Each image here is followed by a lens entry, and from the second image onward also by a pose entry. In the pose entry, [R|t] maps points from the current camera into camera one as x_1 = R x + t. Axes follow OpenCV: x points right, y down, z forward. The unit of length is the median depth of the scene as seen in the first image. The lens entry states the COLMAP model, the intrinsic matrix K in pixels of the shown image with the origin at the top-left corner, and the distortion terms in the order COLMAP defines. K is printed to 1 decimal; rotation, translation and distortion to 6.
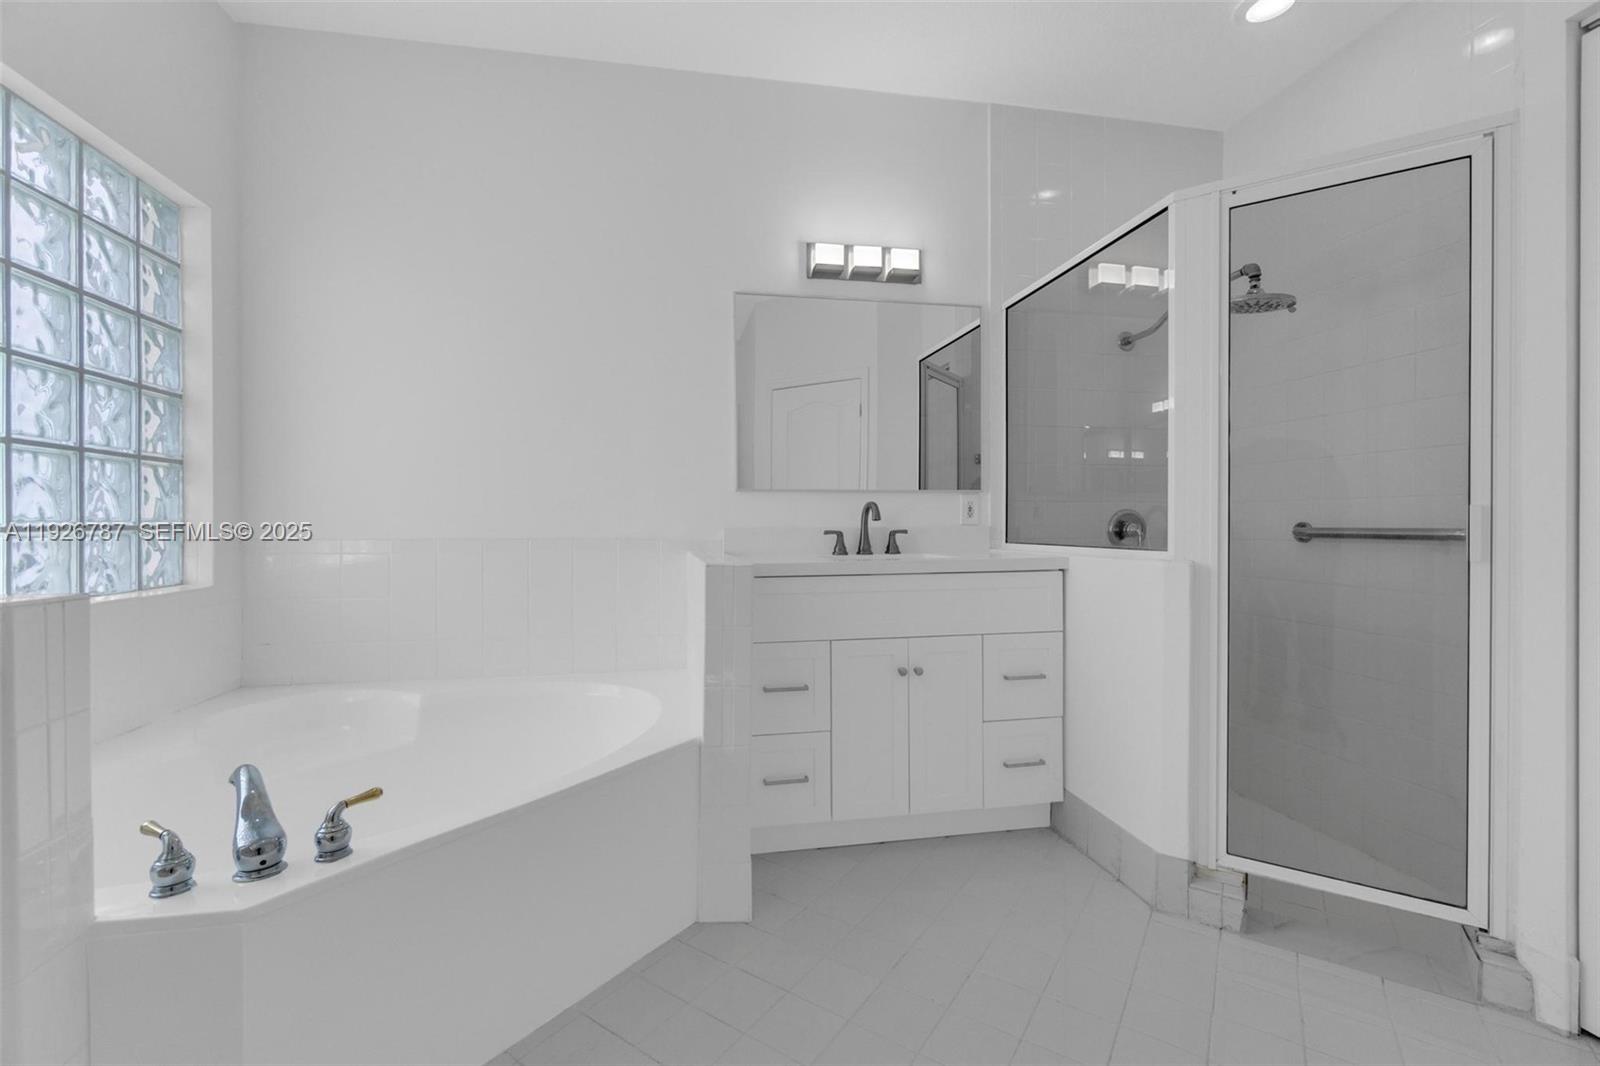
lens RADIAL K [[693.5, 0, 788.3], [0, 693.5, 521.0], [0, 0, 1]] dist [-0.001767, 0.000363]
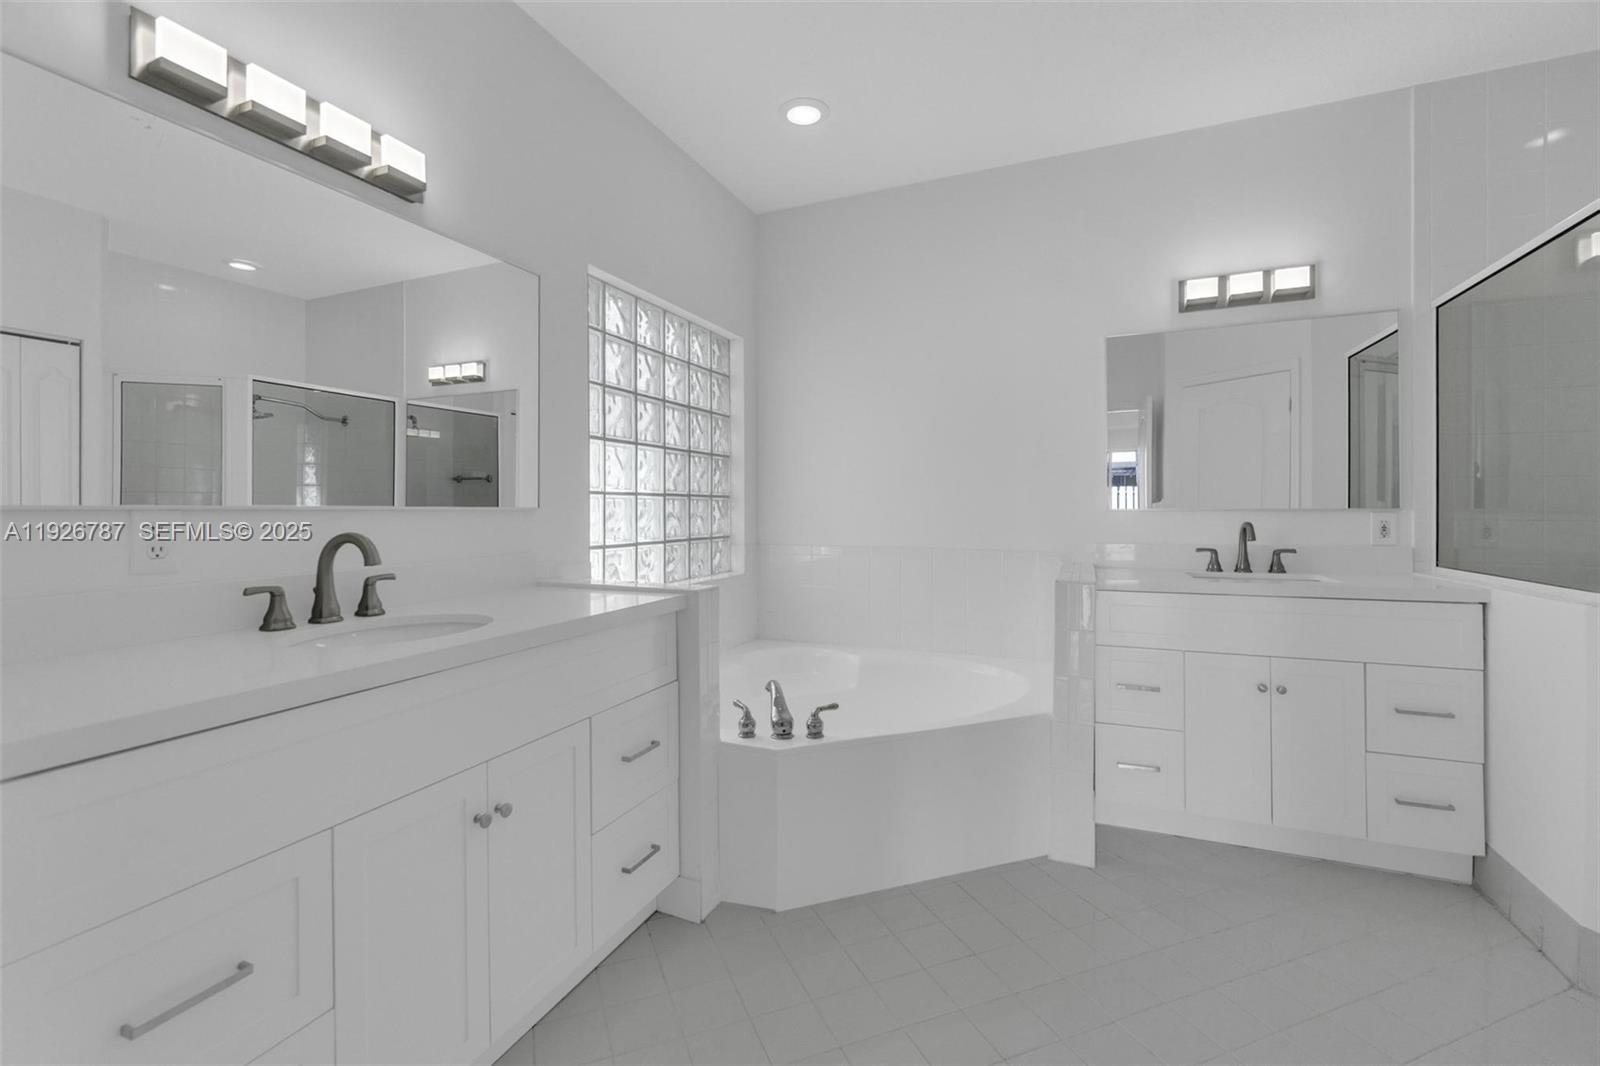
lens RADIAL K [[693.5, 0, 788.3], [0, 693.5, 521.0], [0, 0, 1]] dist [-0.001767, 0.000363]
pose [[0.829426, 0.010169, -0.558524, 0.157009], [0.000652, 0.999816, 0.019171, -0.060653], [0.558616, -0.016265, 0.829267, -0.286682]]
